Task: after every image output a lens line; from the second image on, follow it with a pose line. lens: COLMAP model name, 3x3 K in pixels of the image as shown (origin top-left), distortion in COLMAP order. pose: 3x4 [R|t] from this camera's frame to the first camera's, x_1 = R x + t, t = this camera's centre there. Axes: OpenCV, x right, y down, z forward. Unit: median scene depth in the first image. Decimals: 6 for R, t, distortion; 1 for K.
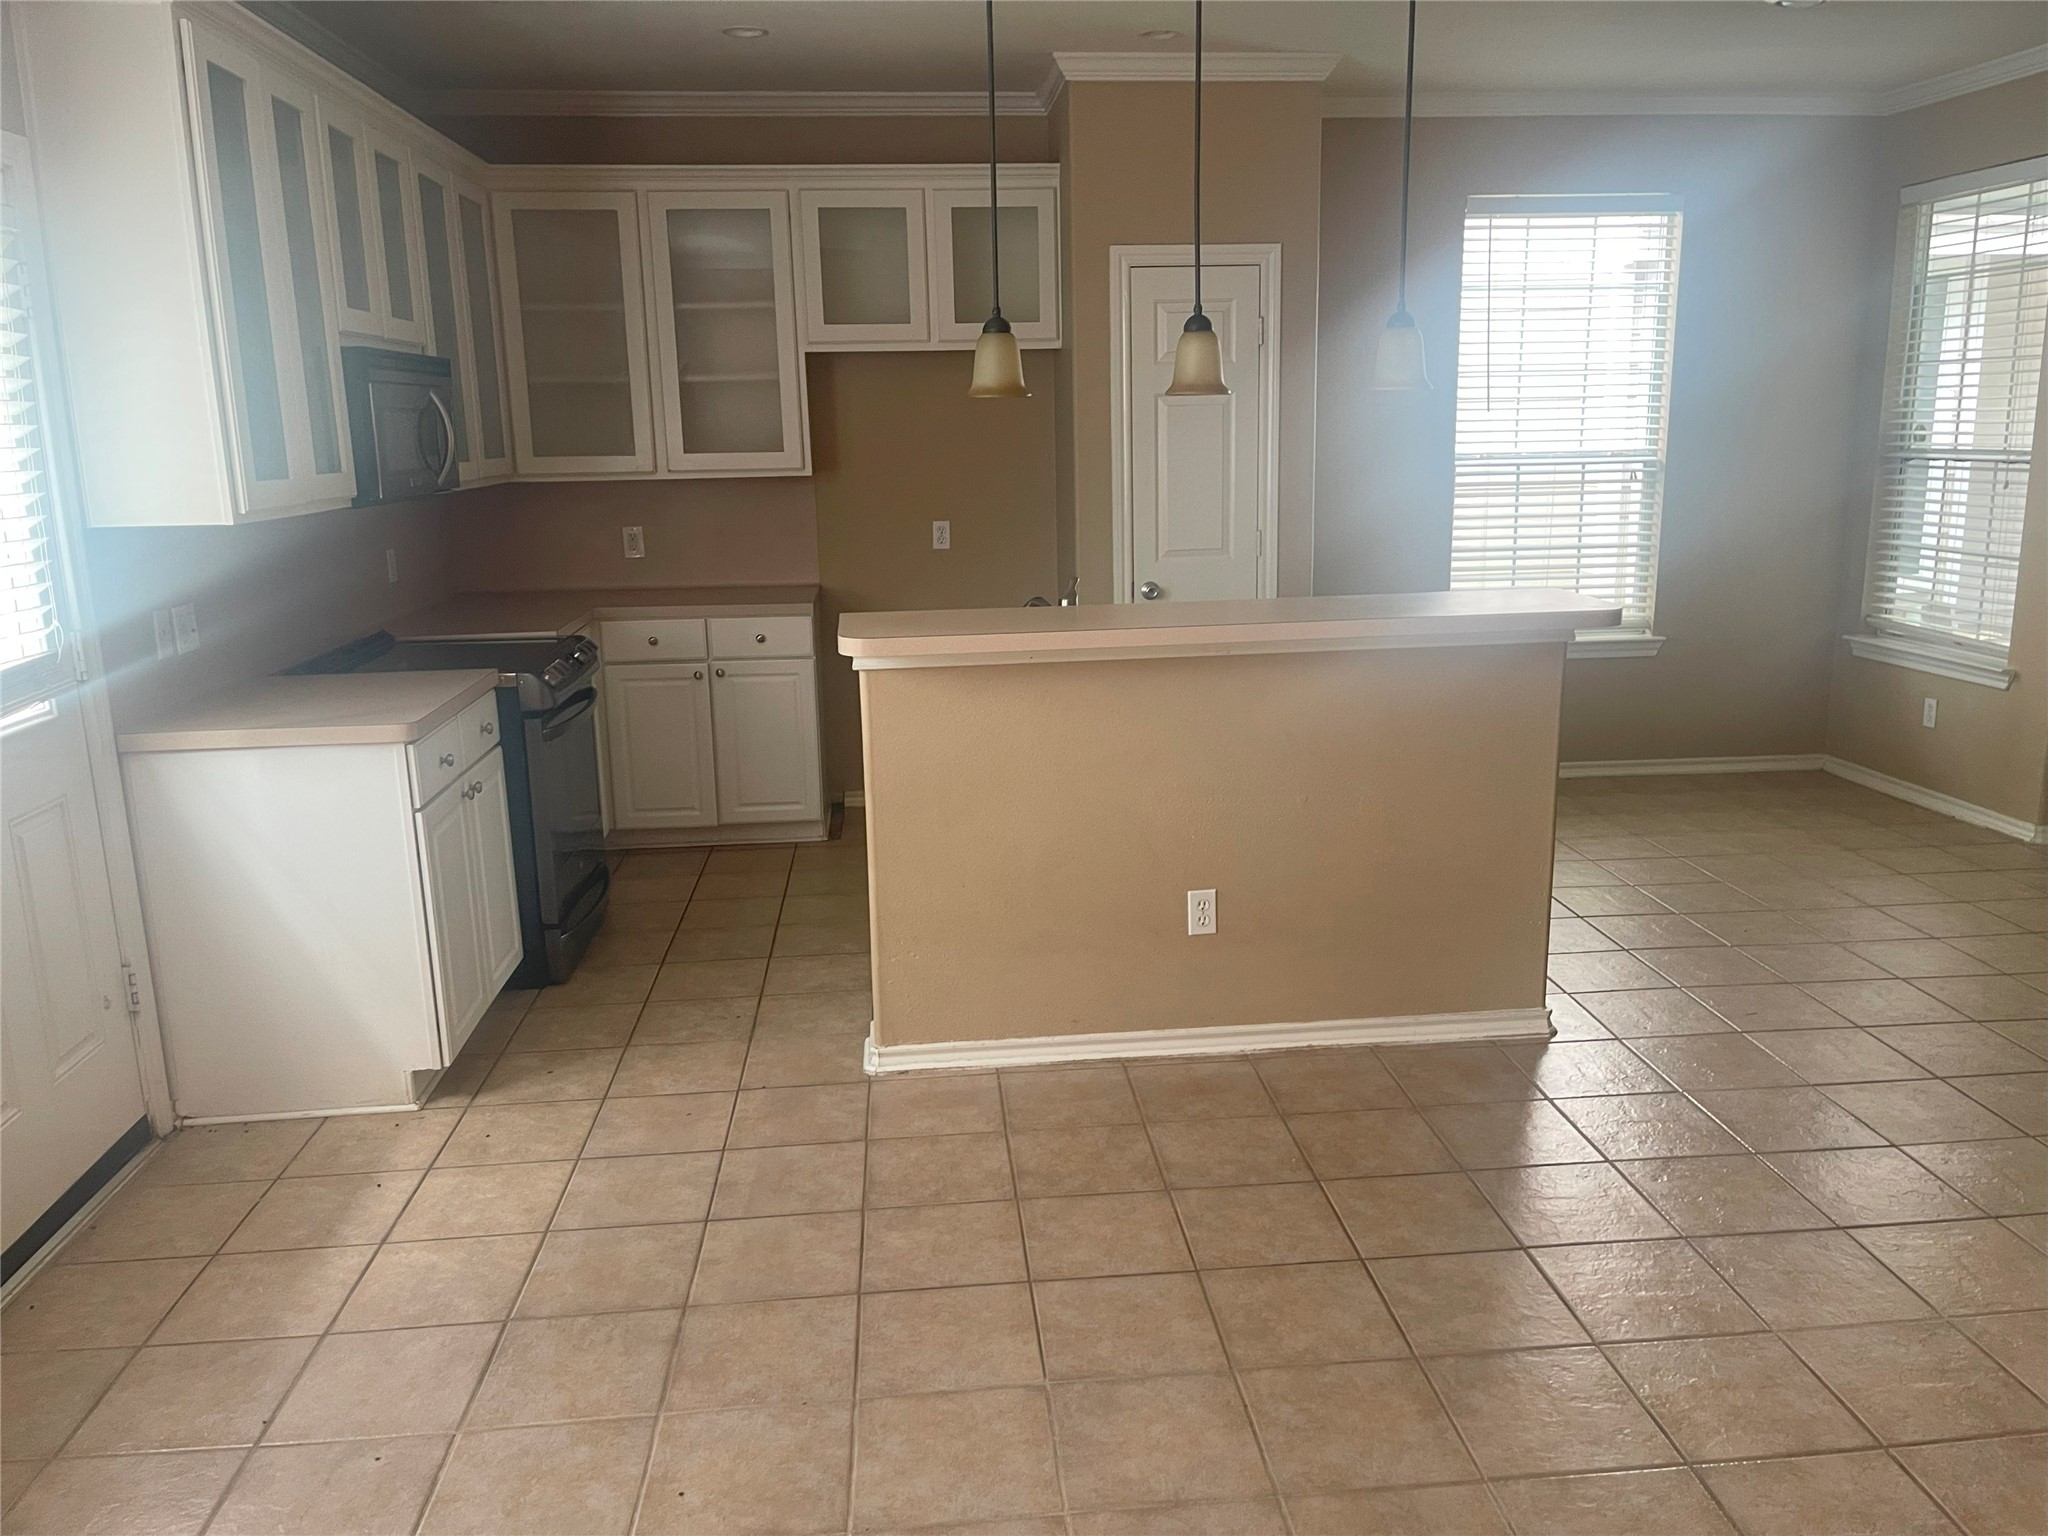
lens RADIAL K [[1547.7, 0, 1024.0], [0, 1547.7, 768.0], [0, 0, 1]] dist [0.063290, -0.002899]
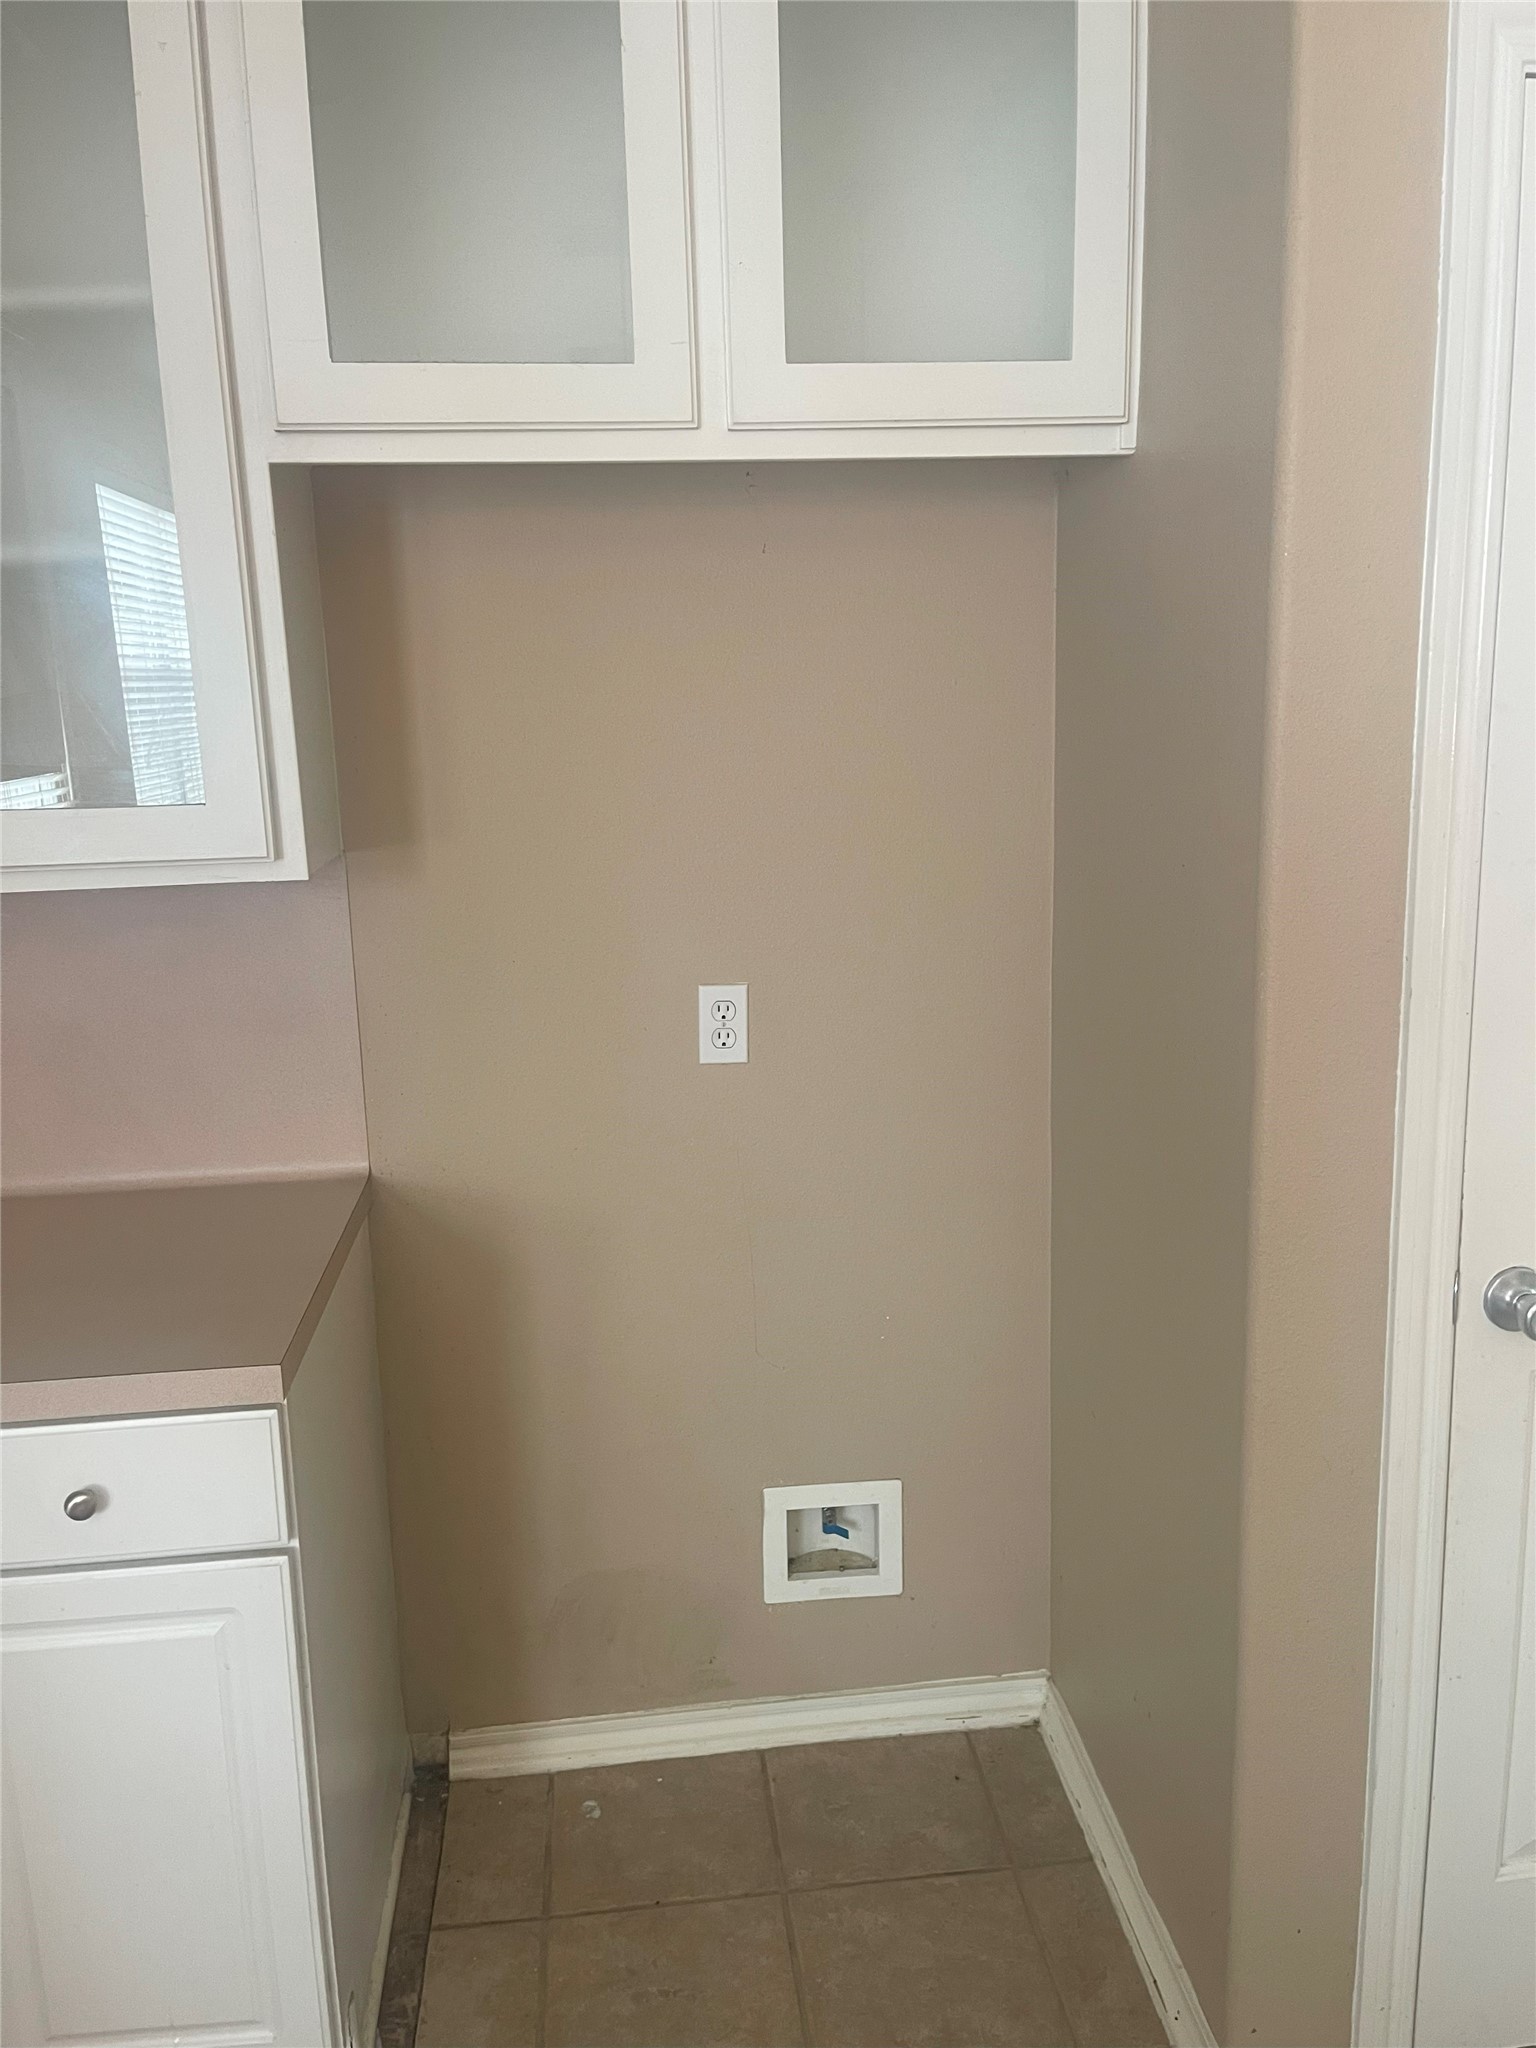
lens RADIAL K [[1596.1, 0, 768.0], [0, 1596.1, 1024.0], [0, 0, 1]] dist [0.041918, 0.000143]
pose [[0.999720, -0.009295, 0.021753, -0.055509], [0.009614, 0.999848, -0.014573, -0.157870], [-0.021614, 0.014778, 0.999657, 0.701818]]
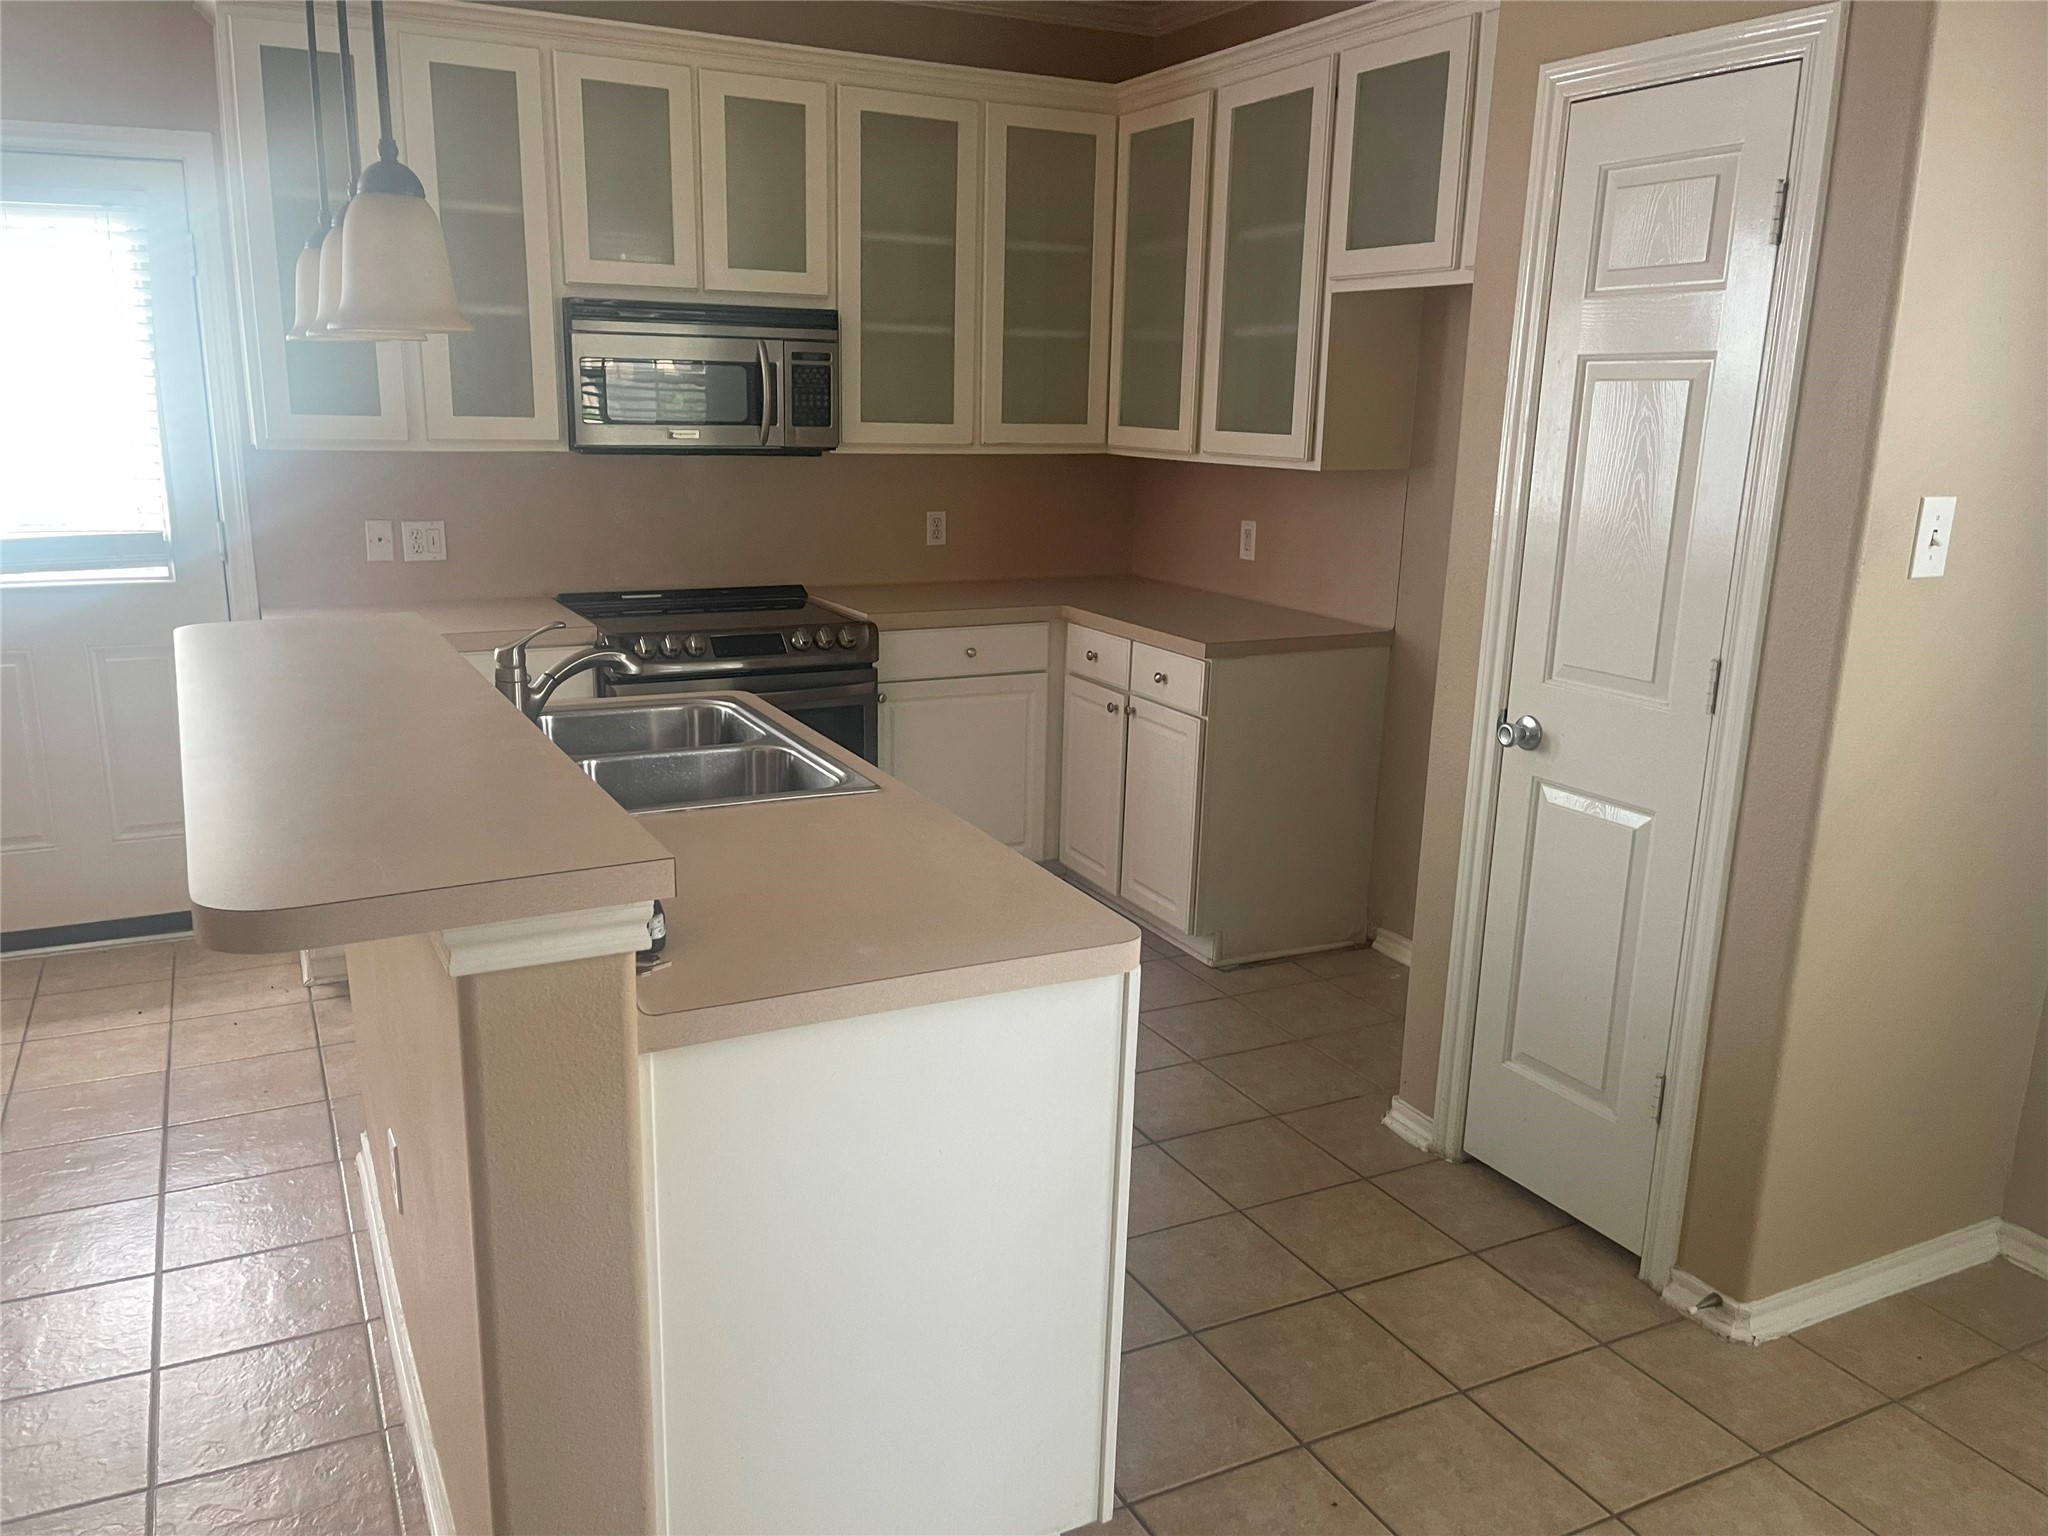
lens RADIAL K [[1547.7, 0, 1024.0], [0, 1547.7, 768.0], [0, 0, 1]] dist [0.063290, -0.002899]
pose [[0.370302, 0.246544, -0.895596, 0.484235], [-0.233533, 0.957878, 0.167130, -0.148902], [0.899077, 0.147262, 0.412280, 0.622916]]
